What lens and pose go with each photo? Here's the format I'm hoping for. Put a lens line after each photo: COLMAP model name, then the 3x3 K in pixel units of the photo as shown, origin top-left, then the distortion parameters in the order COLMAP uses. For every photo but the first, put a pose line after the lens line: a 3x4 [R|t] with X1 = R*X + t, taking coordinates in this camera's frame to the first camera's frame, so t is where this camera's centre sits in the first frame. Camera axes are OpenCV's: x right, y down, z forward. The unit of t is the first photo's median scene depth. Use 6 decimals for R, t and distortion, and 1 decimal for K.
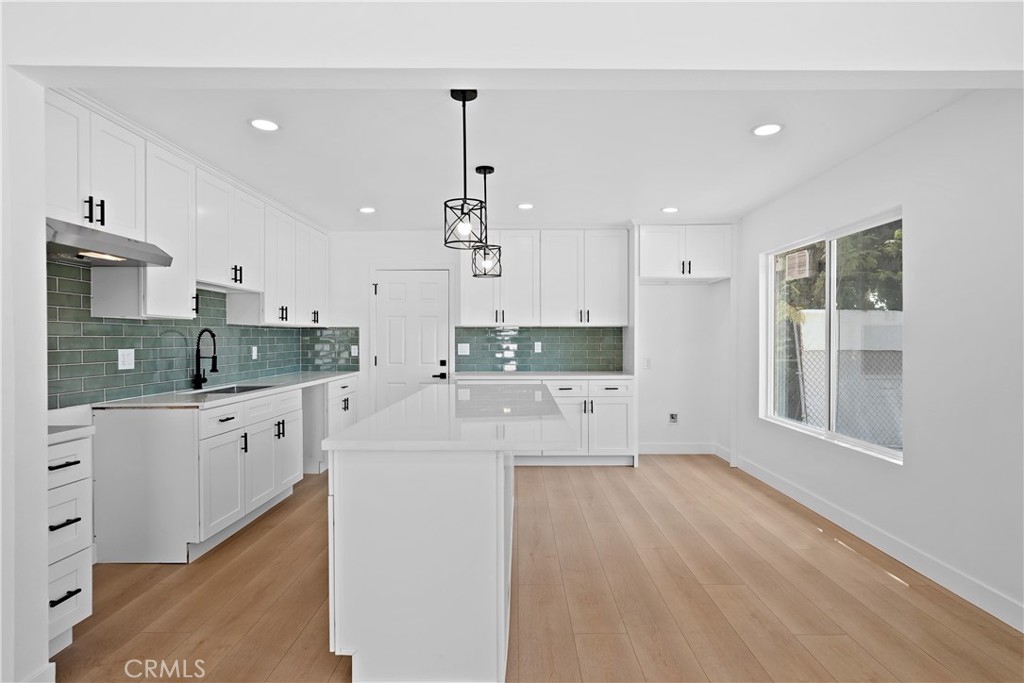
lens RADIAL K [[528.0, 0, 512.0], [0, 528.0, 341.5], [0, 0, 1]] dist [0.000400, -0.000255]
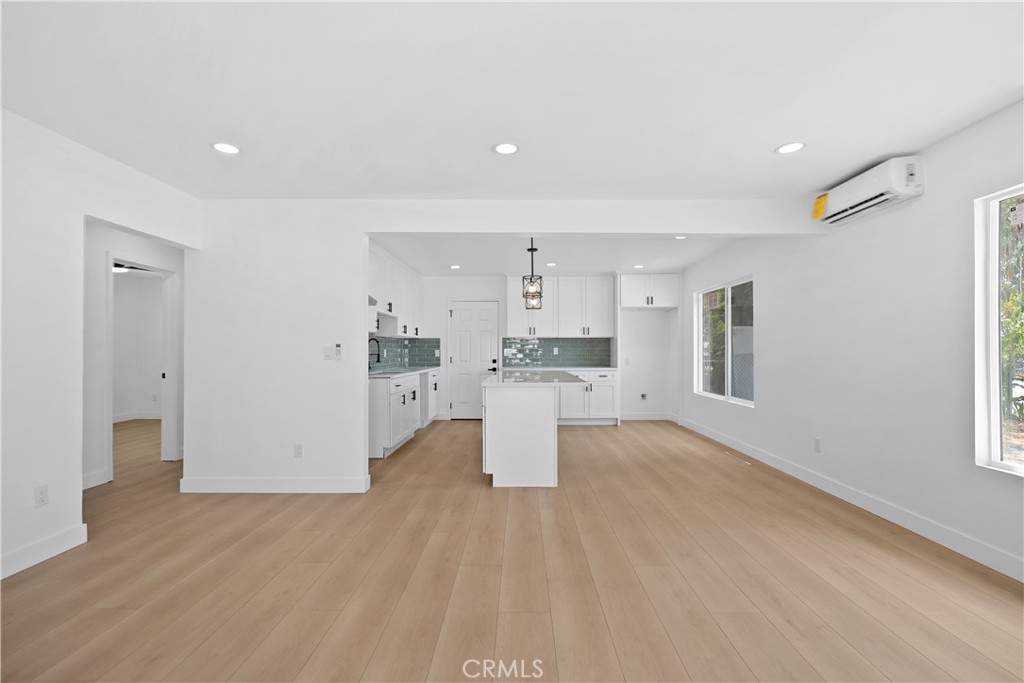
lens RADIAL K [[464.1, 0, 512.0], [0, 464.1, 341.5], [0, 0, 1]] dist [-0.000909, -0.000130]
pose [[0.999949, -0.000130, -0.010051, -0.079171], [-0.000133, 0.999656, -0.026213, 0.022516], [0.010051, 0.026213, 0.999606, -0.439229]]
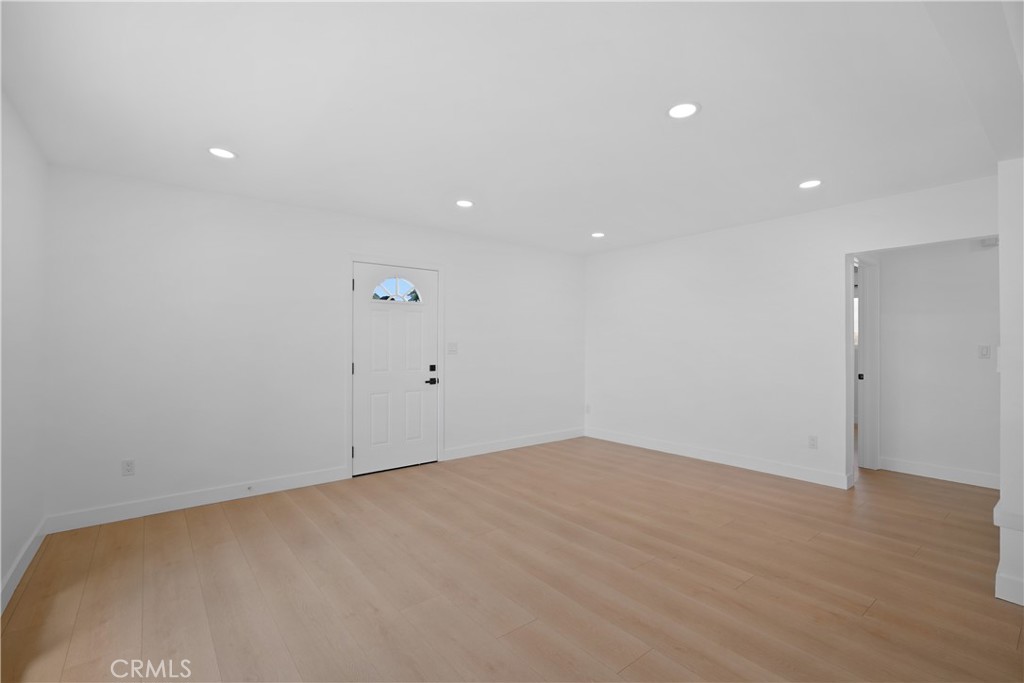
lens RADIAL K [[455.5, 0, 512.0], [0, 455.5, 341.5], [0, 0, 1]] dist [-0.010363, 0.000174]
pose [[-0.776854, -0.000243, -0.629681, 0.340044], [-0.004452, 0.999977, 0.005107, -0.001602], [0.629665, 0.006770, -0.776837, 0.408227]]
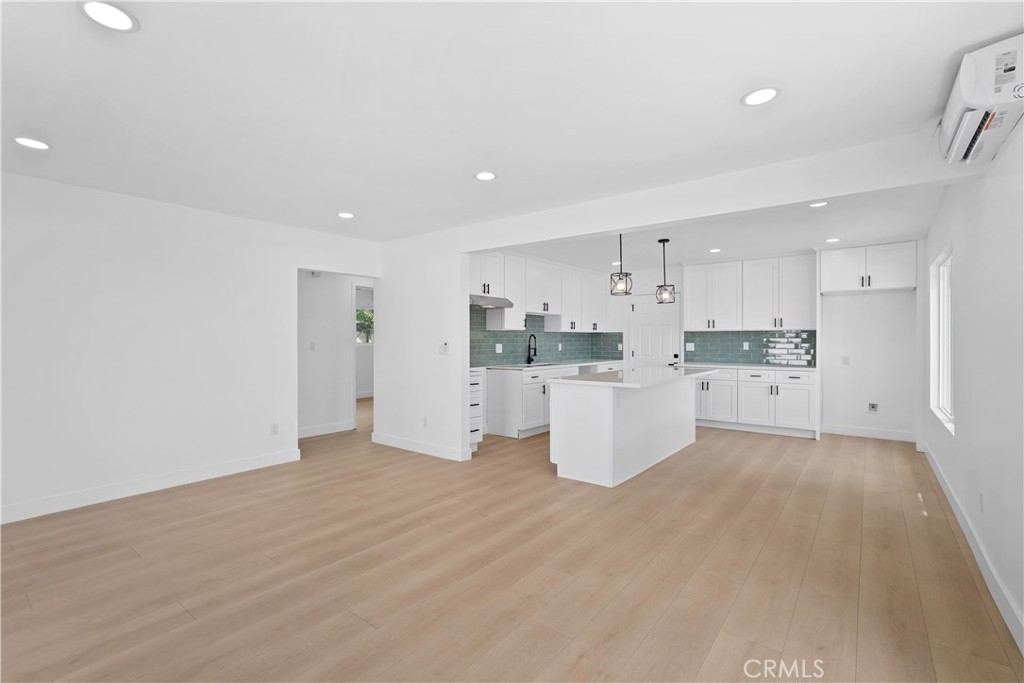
lens RADIAL K [[455.5, 0, 512.0], [0, 455.5, 341.5], [0, 0, 1]] dist [-0.010363, 0.000174]
pose [[0.790074, 0.003526, -0.613001, 0.347885], [-0.004158, 0.999991, 0.000392, 0.002014], [0.612997, 0.002239, 0.790082, -0.347613]]
